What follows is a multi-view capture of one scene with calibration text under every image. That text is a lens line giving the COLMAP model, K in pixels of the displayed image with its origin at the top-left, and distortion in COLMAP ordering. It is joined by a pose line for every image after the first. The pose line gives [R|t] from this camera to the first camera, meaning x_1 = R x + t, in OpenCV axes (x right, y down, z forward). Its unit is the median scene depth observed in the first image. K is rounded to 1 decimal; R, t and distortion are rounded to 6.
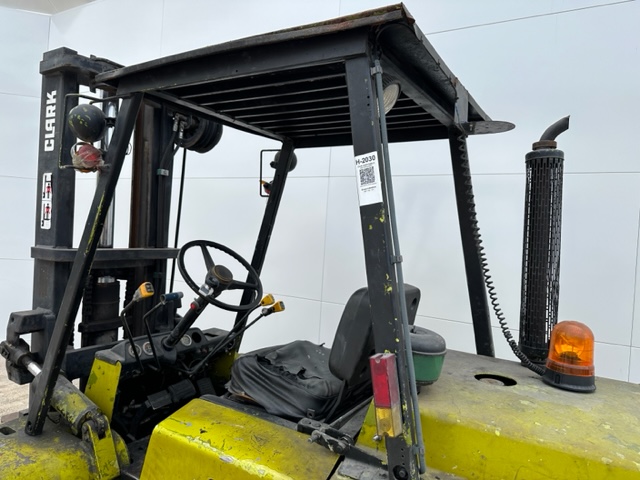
lens RADIAL K [[442.0, 0, 320.0], [0, 442.0, 240.0], [0, 0, 1]] dist [0.003934, -0.030523]
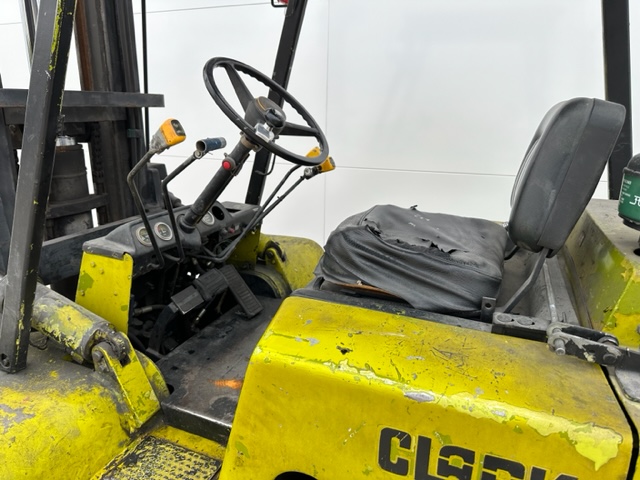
lens RADIAL K [[443.5, 0, 320.0], [0, 443.5, 240.0], [0, 0, 1]] dist [0.030026, -0.066739]
pose [[0.988508, -0.079813, 0.128378, -0.248390], [0.042374, 0.961507, 0.271493, 0.086170], [-0.145105, -0.262934, 0.953840, 0.323772]]
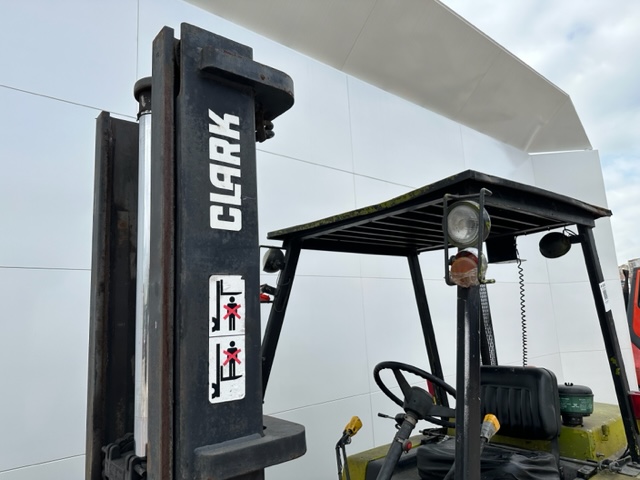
lens RADIAL K [[443.5, 0, 320.0], [0, 443.5, 240.0], [0, 0, 1]] dist [0.030026, -0.066739]
pose [[0.351432, 0.086950, 0.932167, -1.169896], [0.081111, 0.989106, -0.122840, -0.140541], [-0.932693, 0.118779, 0.340551, 0.842659]]
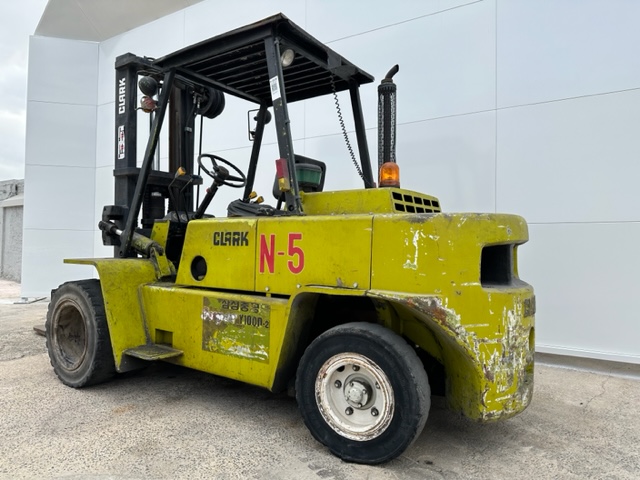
lens RADIAL K [[443.5, 0, 320.0], [0, 443.5, 240.0], [0, 0, 1]] dist [0.030026, -0.066739]
pose [[0.996994, -0.050126, -0.059072, 0.260103], [0.048273, 0.998309, -0.032394, 0.433997], [0.060596, 0.029445, 0.997728, -0.752549]]
